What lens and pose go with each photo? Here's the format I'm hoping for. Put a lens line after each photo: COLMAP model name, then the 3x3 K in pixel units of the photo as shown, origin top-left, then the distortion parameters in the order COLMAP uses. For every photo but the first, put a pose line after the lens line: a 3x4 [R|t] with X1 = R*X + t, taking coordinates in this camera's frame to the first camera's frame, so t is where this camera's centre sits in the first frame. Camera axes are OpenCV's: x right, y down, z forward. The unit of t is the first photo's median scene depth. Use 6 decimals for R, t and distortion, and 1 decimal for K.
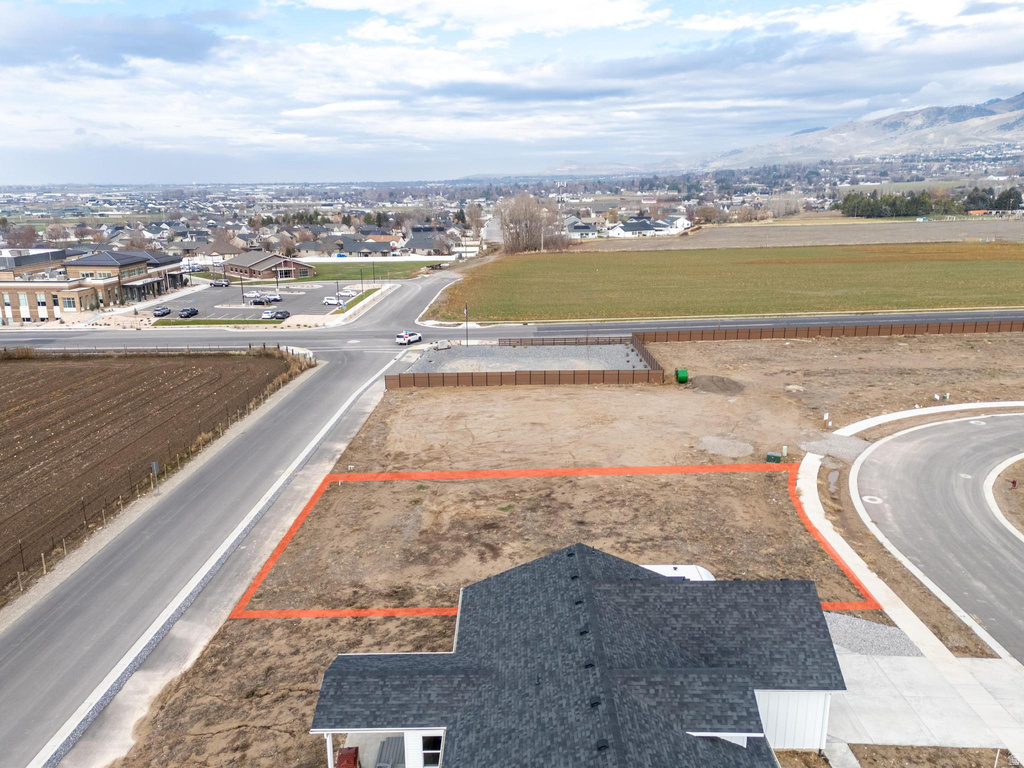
lens RADIAL K [[741.9, 0, 517.4], [0, 741.9, 382.9], [0, 0, 1]] dist [0.104275, -0.103842]
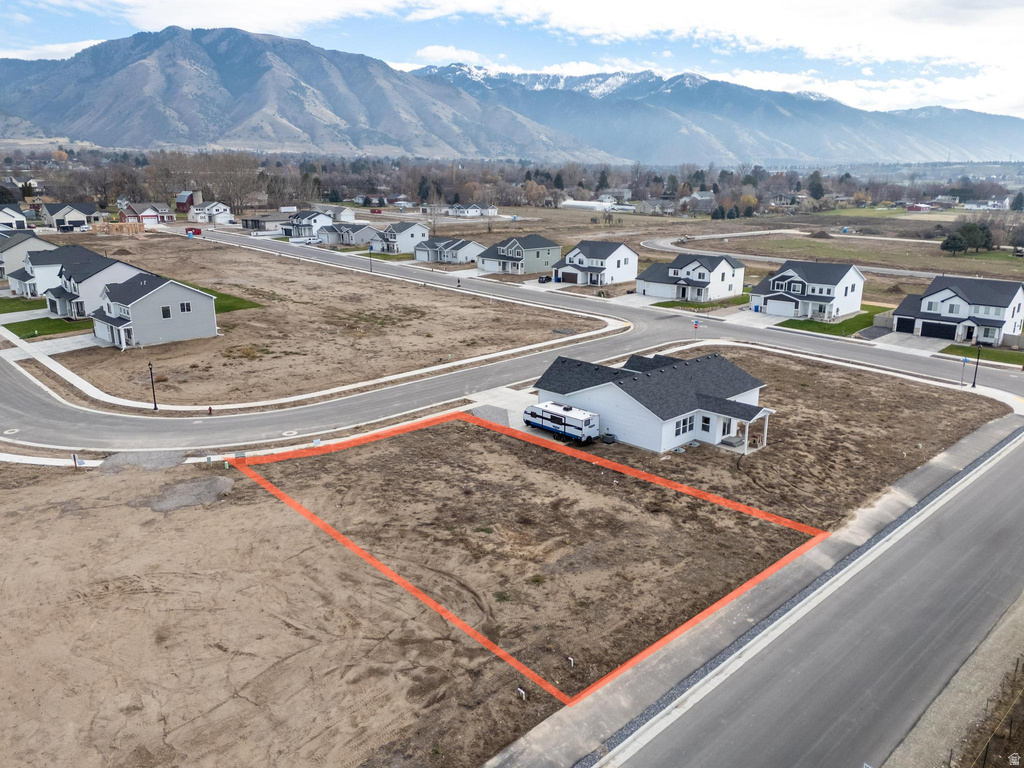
lens RADIAL K [[741.9, 0, 517.4], [0, 741.9, 382.9], [0, 0, 1]] dist [0.104275, -0.103842]
pose [[-0.695086, -0.186095, 0.694423, -0.545525], [0.184488, 0.887401, 0.422474, -0.317738], [-0.694852, 0.421768, -0.582488, 1.186223]]
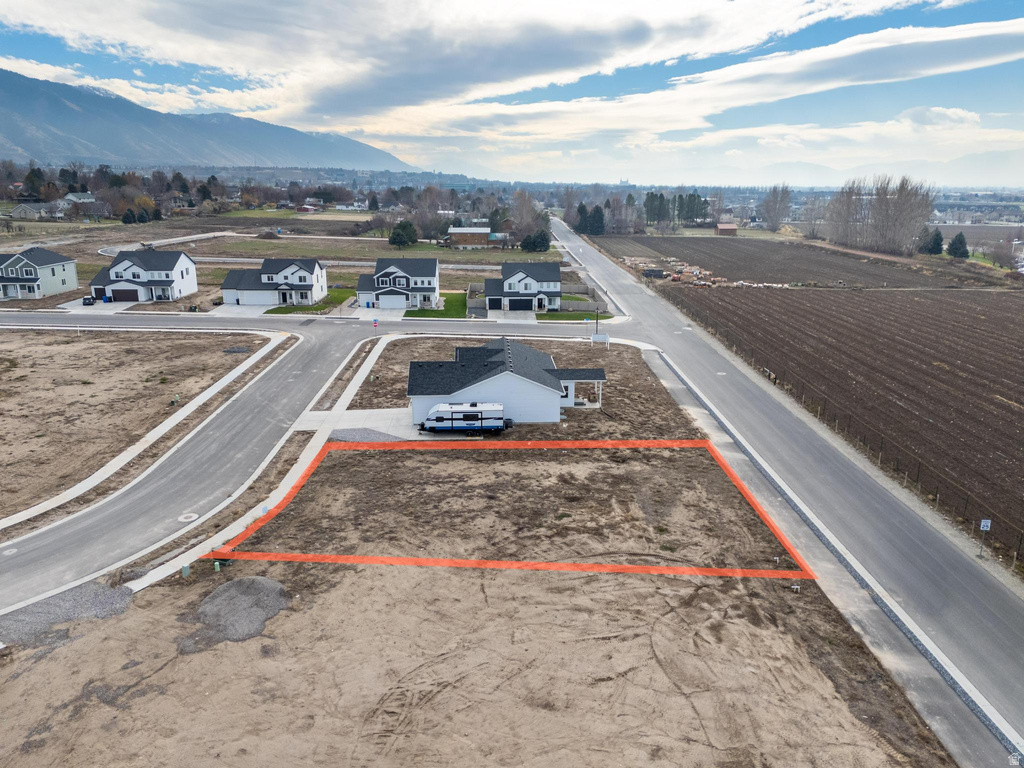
lens RADIAL K [[741.9, 0, 517.4], [0, 741.9, 382.9], [0, 0, 1]] dist [0.104275, -0.103842]
pose [[-0.999559, 0.008492, -0.028456, 0.059985], [-0.006759, 0.868033, 0.496461, -0.397556], [0.028916, 0.496435, -0.867592, 1.463419]]
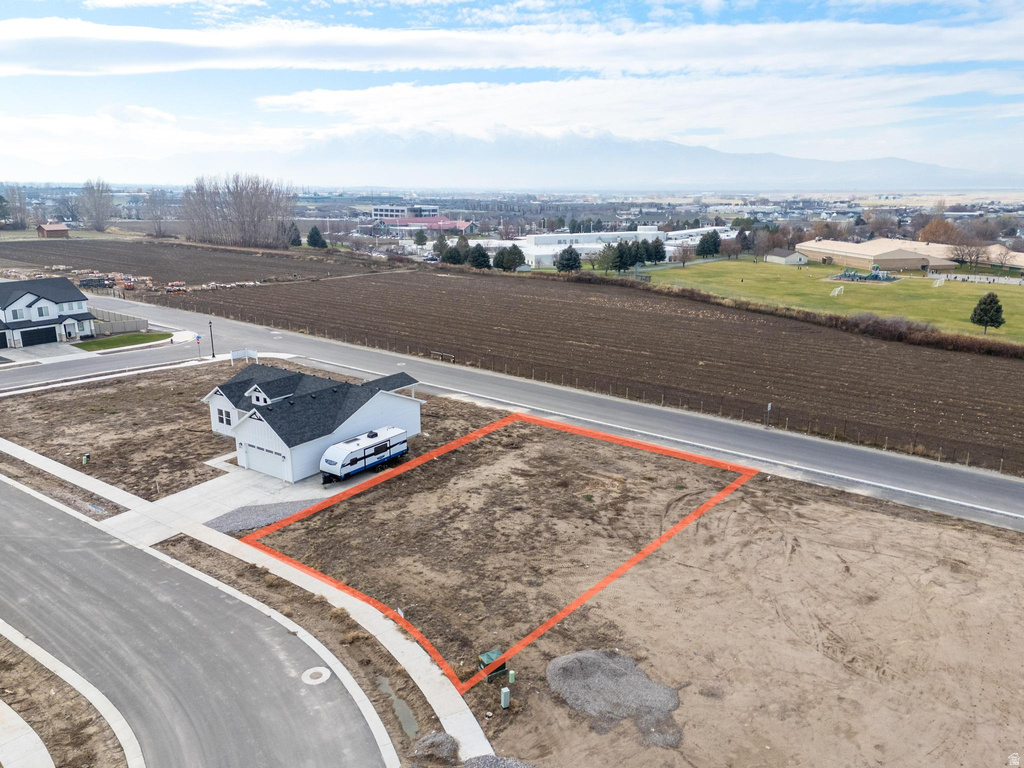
lens RADIAL K [[741.9, 0, 517.4], [0, 741.9, 382.9], [0, 0, 1]] dist [0.104275, -0.103842]
pose [[-0.578219, 0.210306, -0.788311, 0.687029], [-0.212331, 0.894125, 0.394278, -0.302773], [0.787768, 0.395362, -0.472346, 1.112882]]
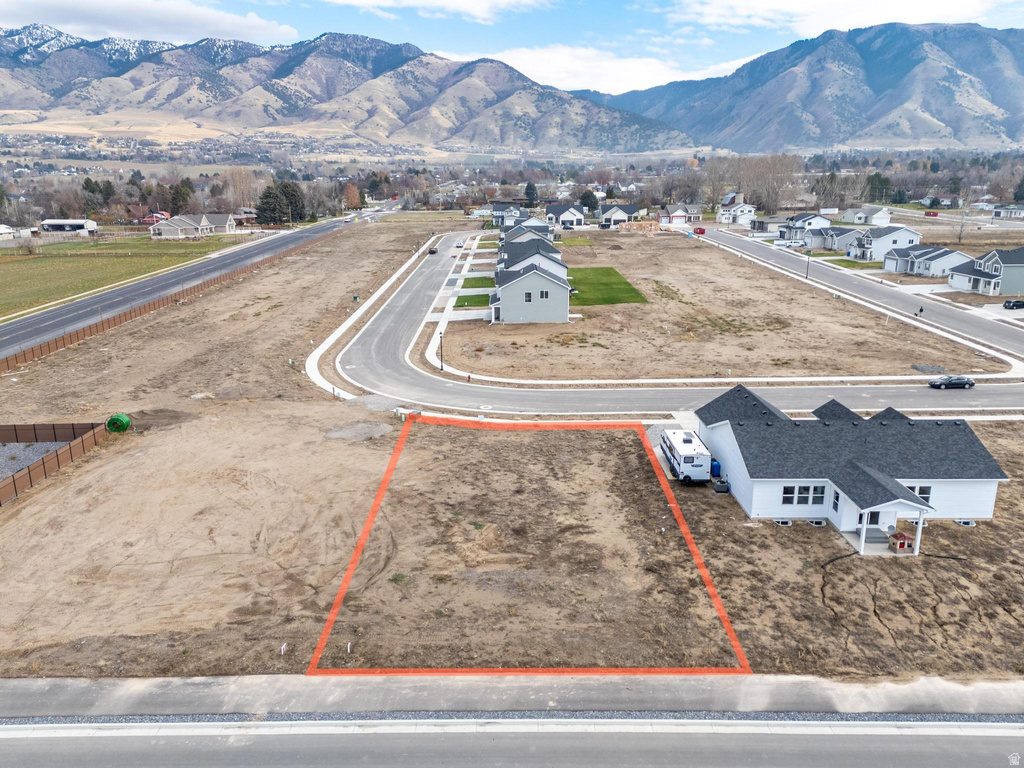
lens RADIAL K [[741.9, 0, 517.4], [0, 741.9, 382.9], [0, 0, 1]] dist [0.104275, -0.103842]
pose [[-0.003154, -0.256252, 0.966605, -0.737343], [0.259269, 0.933347, 0.248281, -0.186811], [-0.965800, 0.251394, 0.063495, 0.694424]]
